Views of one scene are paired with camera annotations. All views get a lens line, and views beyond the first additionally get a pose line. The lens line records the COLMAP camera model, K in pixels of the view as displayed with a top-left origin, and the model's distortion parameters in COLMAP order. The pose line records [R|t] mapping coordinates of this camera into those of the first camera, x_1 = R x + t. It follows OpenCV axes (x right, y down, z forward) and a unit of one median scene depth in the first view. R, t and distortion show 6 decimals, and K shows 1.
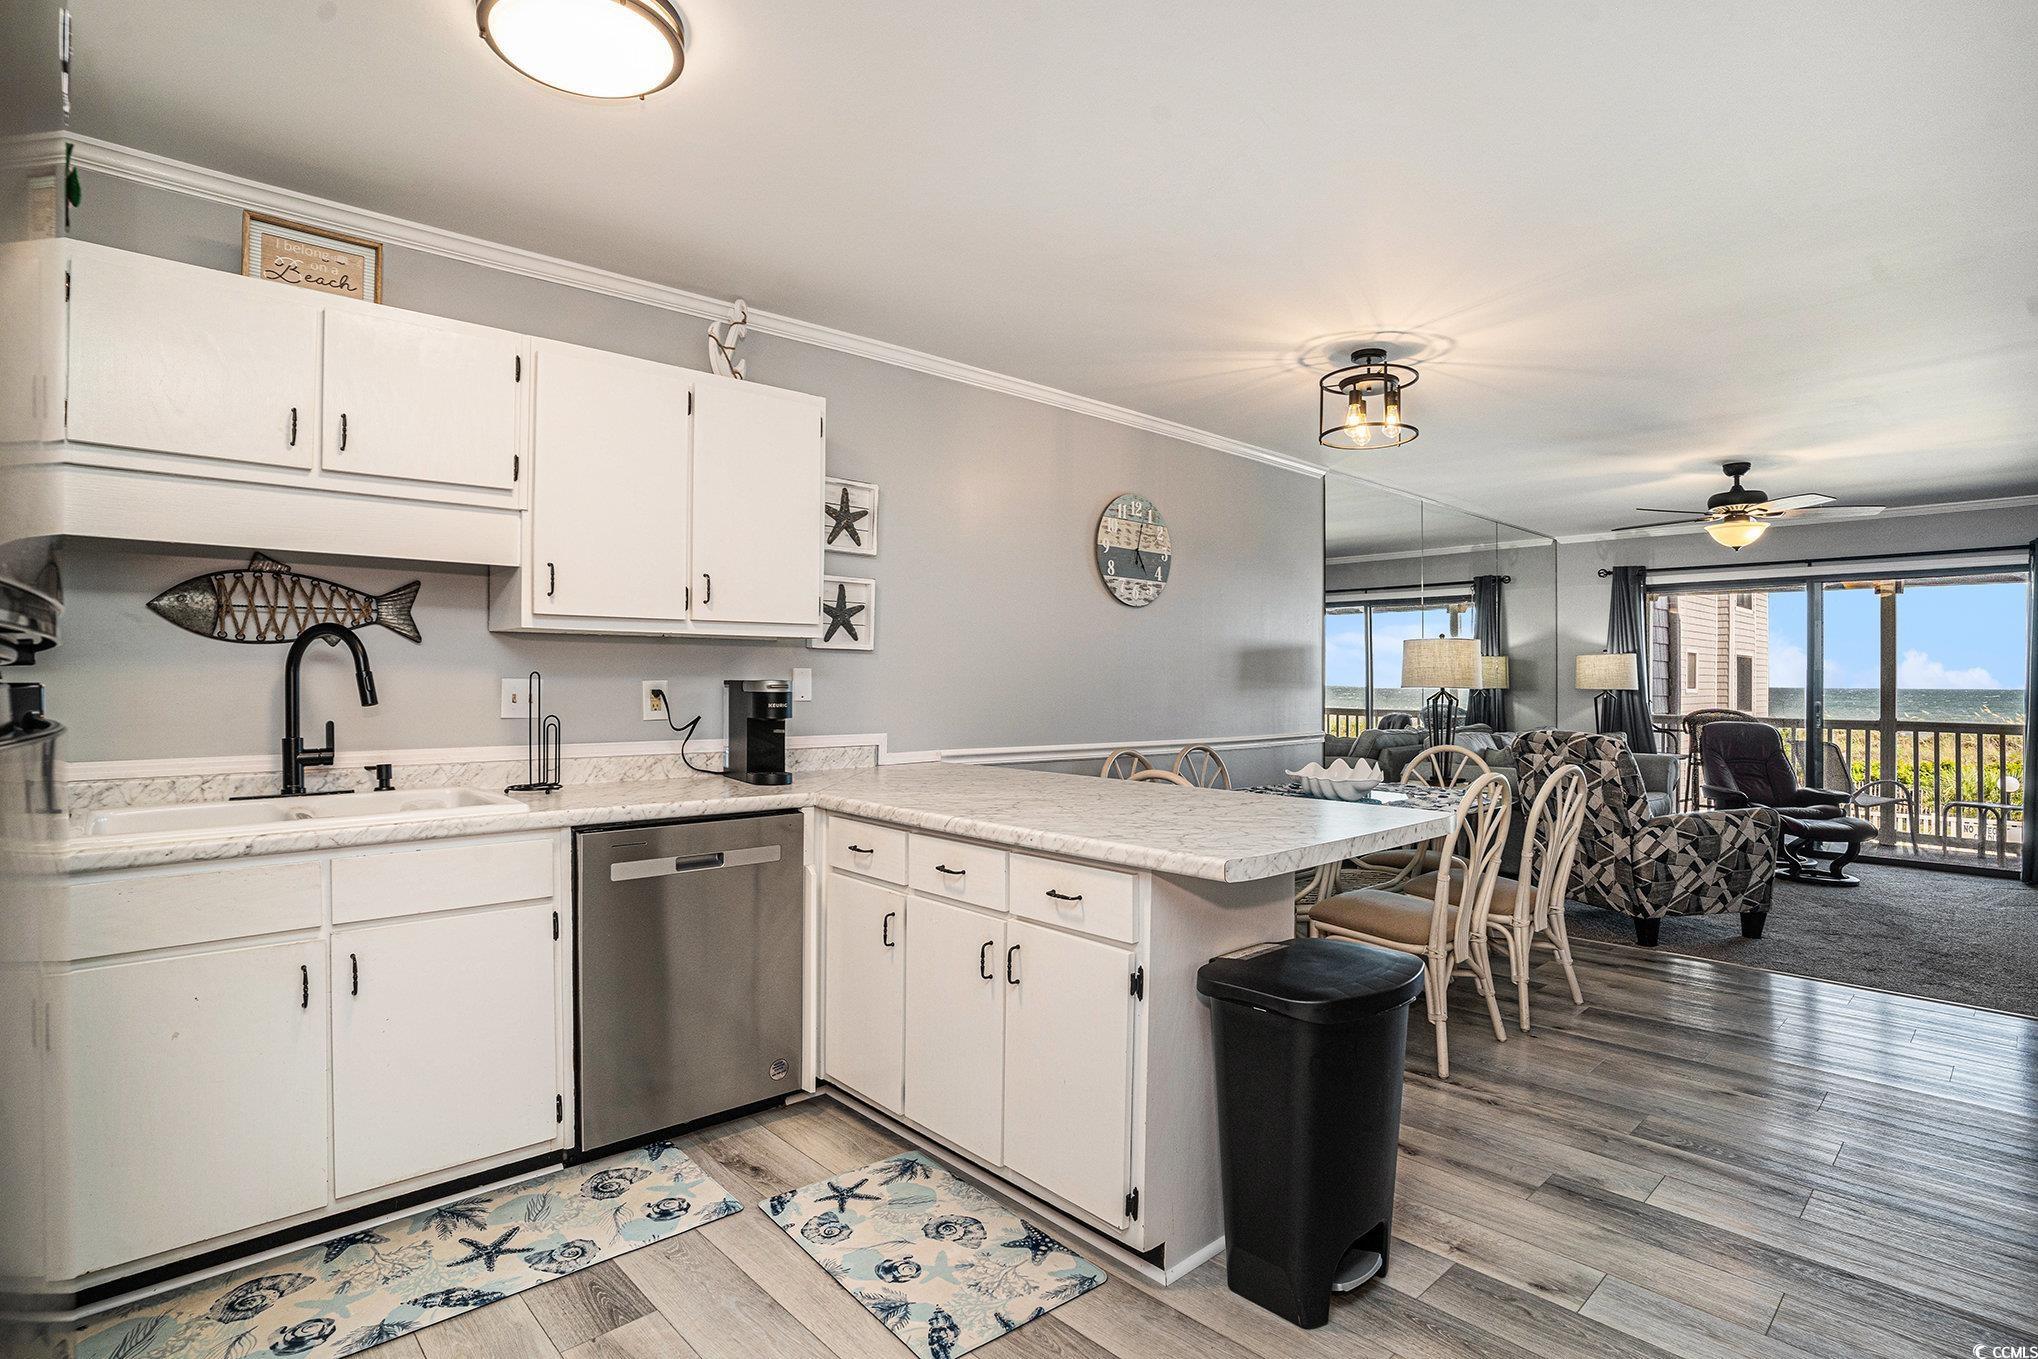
lens RADIAL K [[1010.8, 0, 1019.0], [0, 1010.8, 679.5], [0, 0, 1]] dist [0.000747, 0.000505]
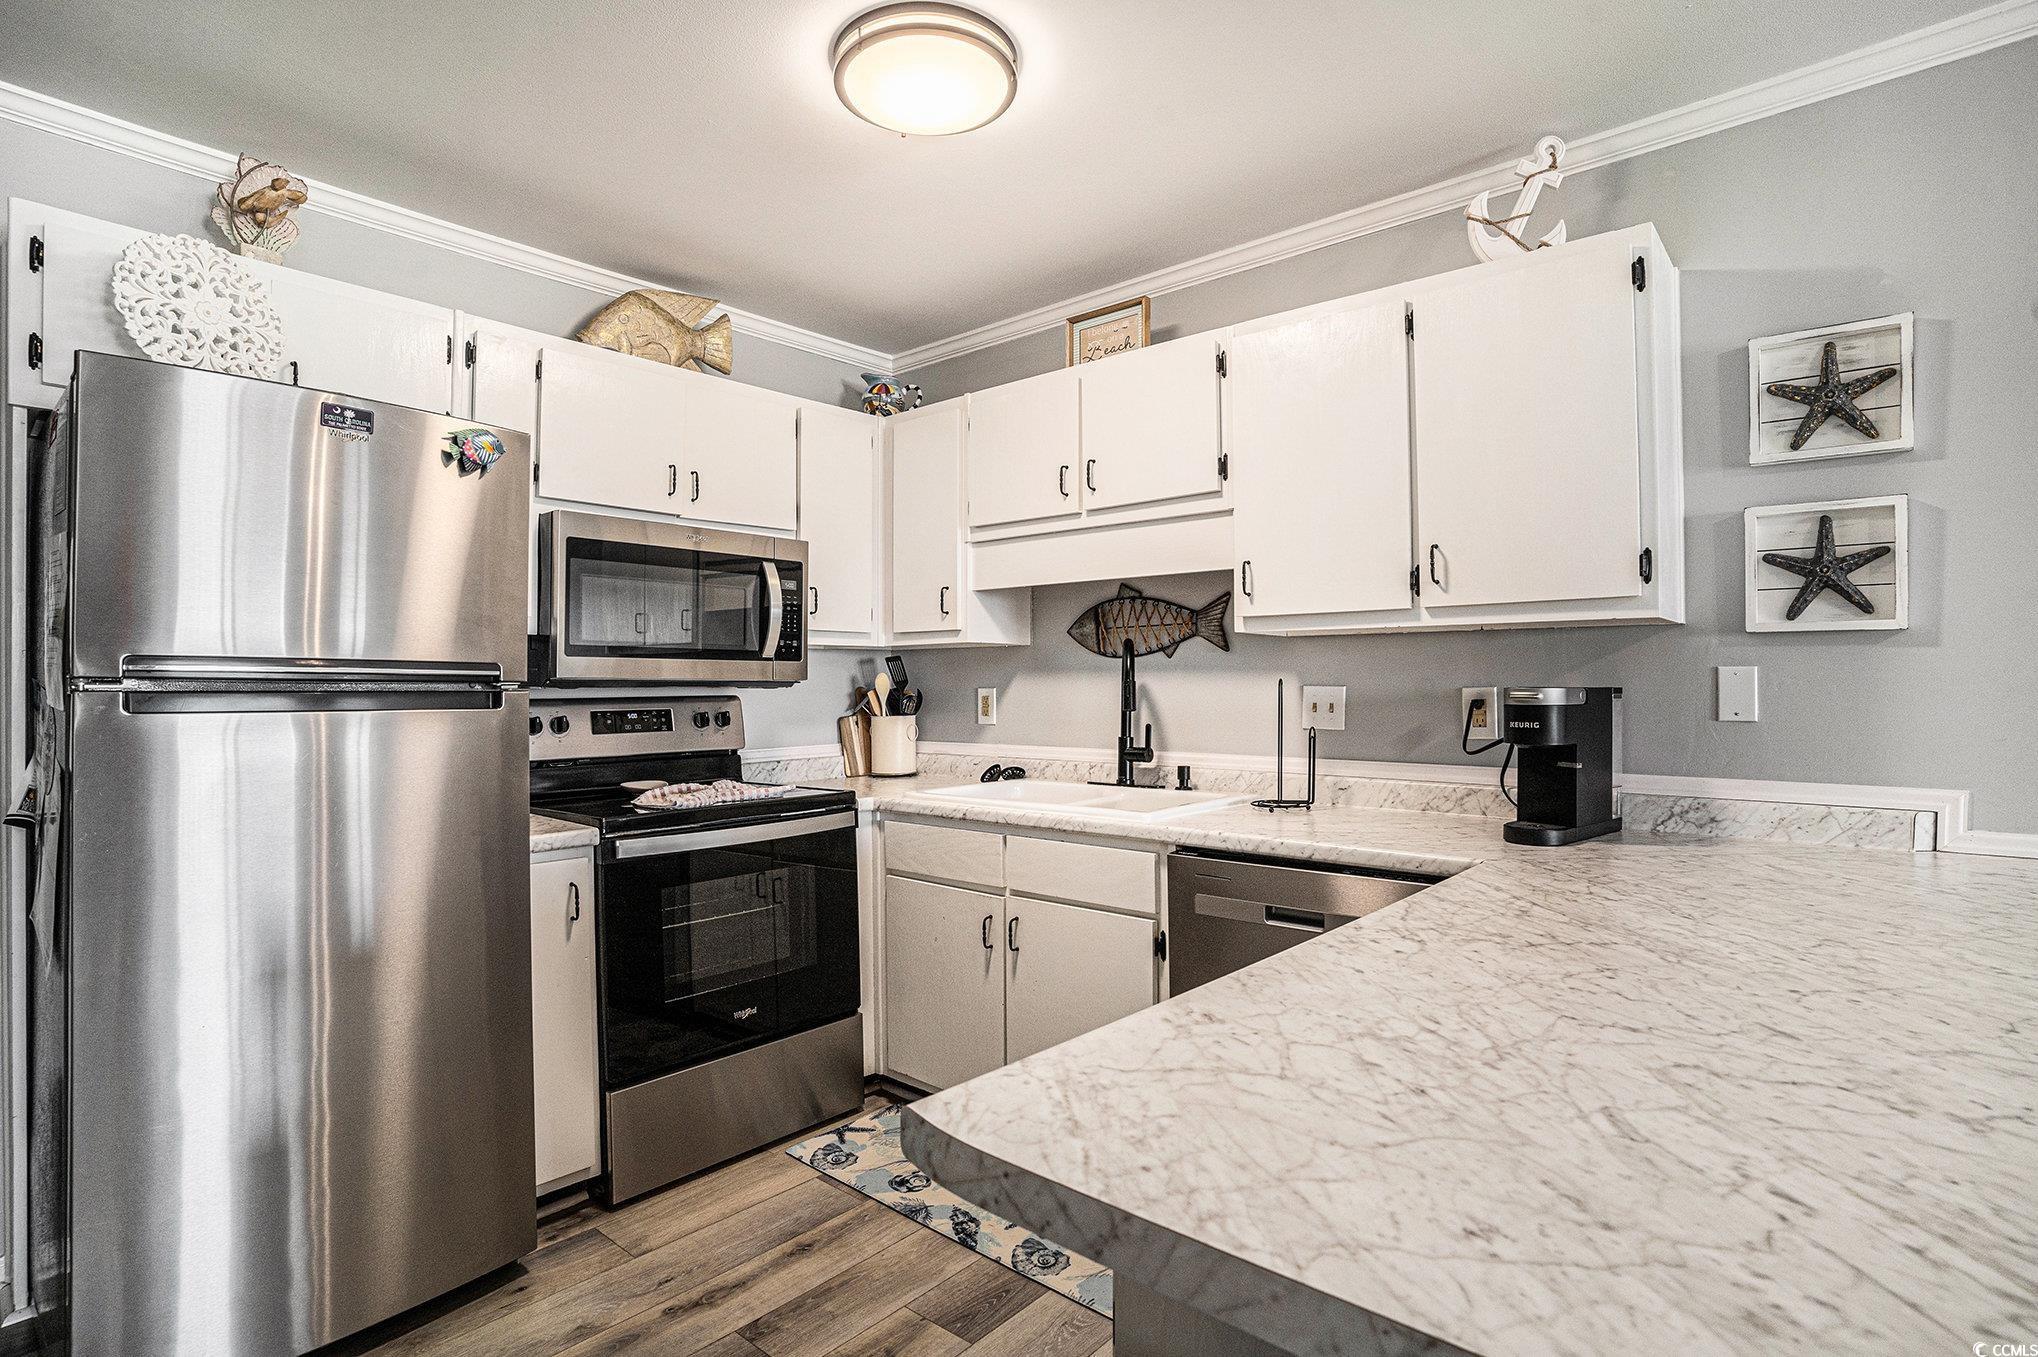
lens RADIAL K [[1047.6, 0, 1019.0], [0, 1047.6, 678.5], [0, 0, 1]] dist [-0.050777, 0.000631]
pose [[0.119275, -0.005336, -0.992847, 0.386394], [0.003948, 0.999980, -0.004900, -0.003844], [0.992853, -0.003336, 0.119294, 0.574641]]
